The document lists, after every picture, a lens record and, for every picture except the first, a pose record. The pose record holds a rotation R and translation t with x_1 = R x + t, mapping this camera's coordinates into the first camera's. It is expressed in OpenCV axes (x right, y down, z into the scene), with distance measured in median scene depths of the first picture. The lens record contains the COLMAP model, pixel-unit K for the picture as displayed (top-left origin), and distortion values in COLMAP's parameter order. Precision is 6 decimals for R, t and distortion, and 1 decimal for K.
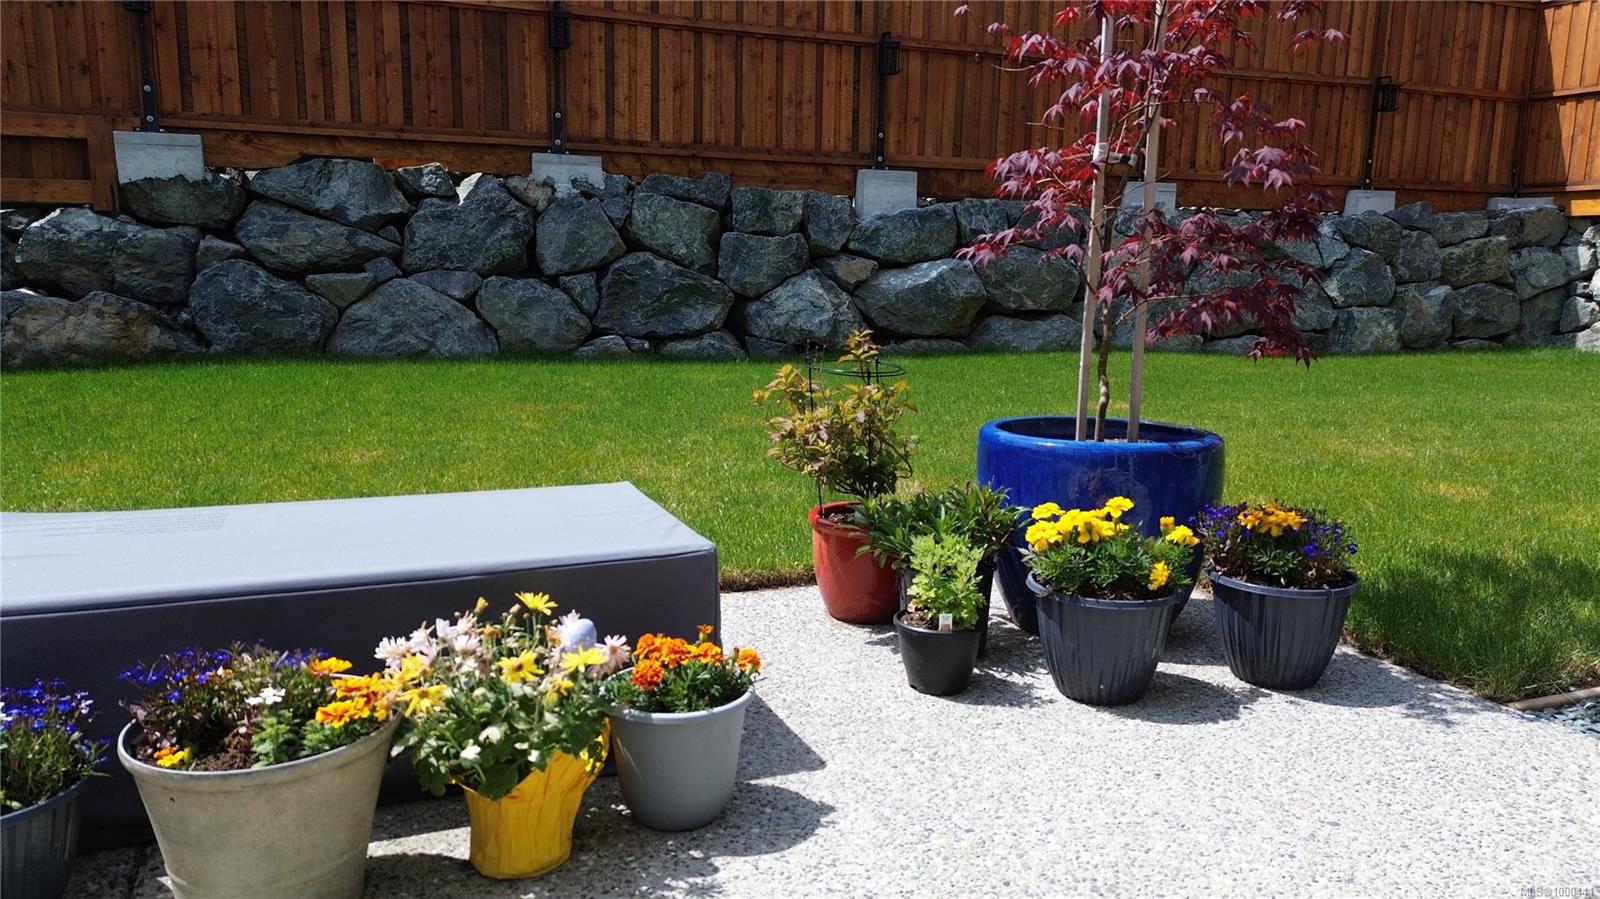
lens RADIAL K [[1135.2, 0, 800.0], [0, 1135.2, 449.5], [0, 0, 1]] dist [0.075988, -0.077788]
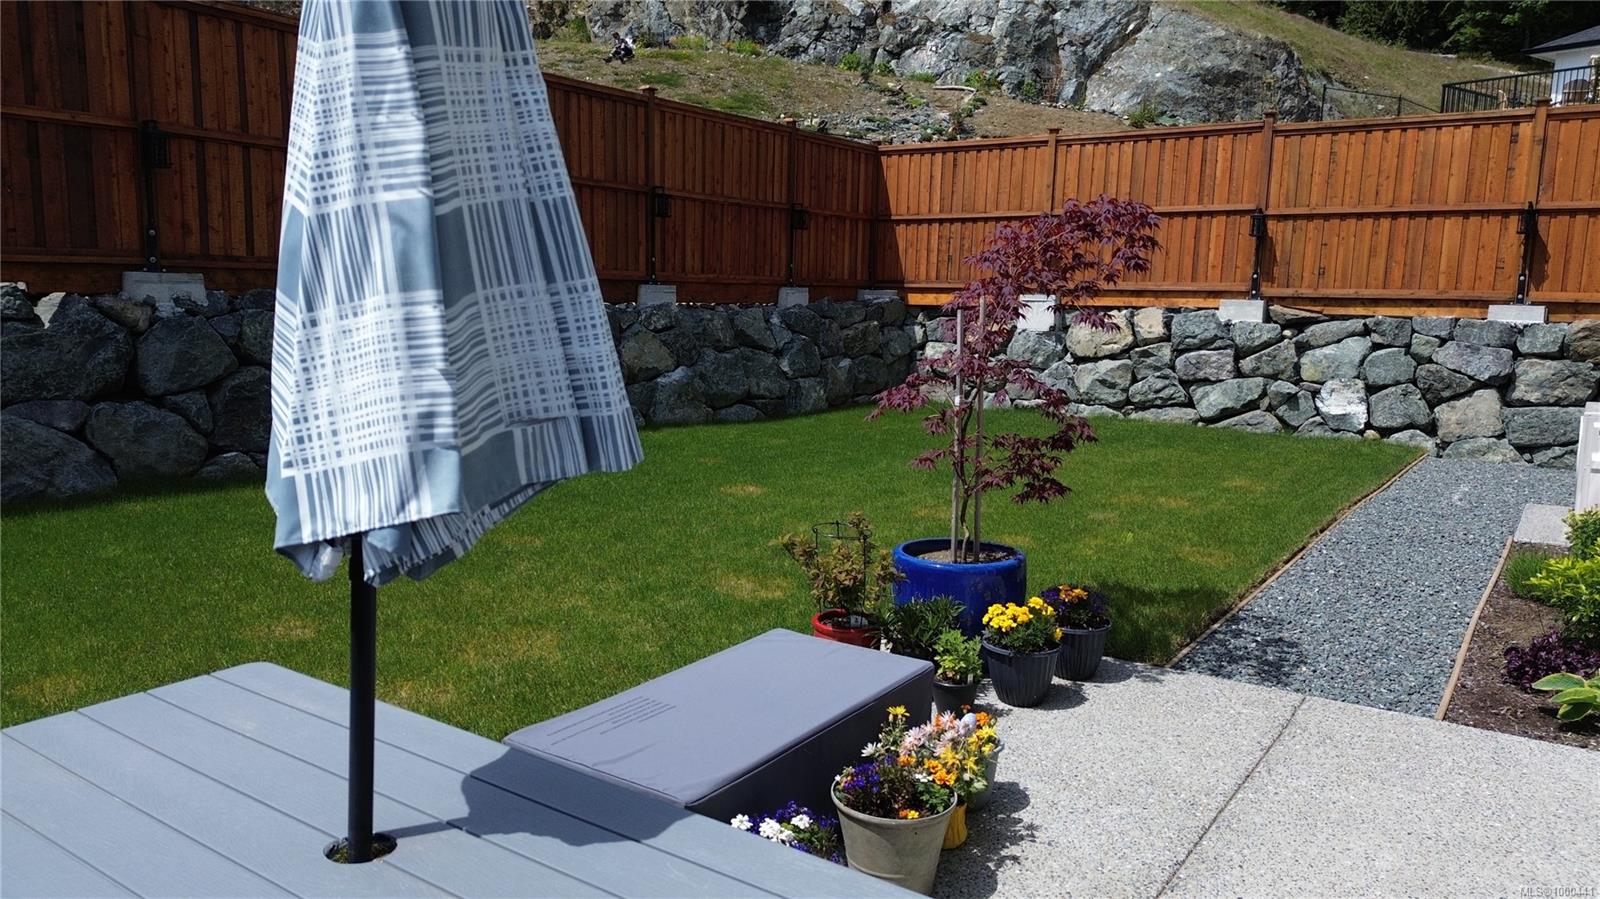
lens RADIAL K [[1135.2, 0, 800.0], [0, 1135.2, 449.5], [0, 0, 1]] dist [0.075988, -0.077788]
pose [[0.829061, -0.078976, 0.553552, -0.310997], [0.083974, 0.996333, 0.016379, -0.077712], [-0.552816, 0.032904, 0.832653, -0.114523]]
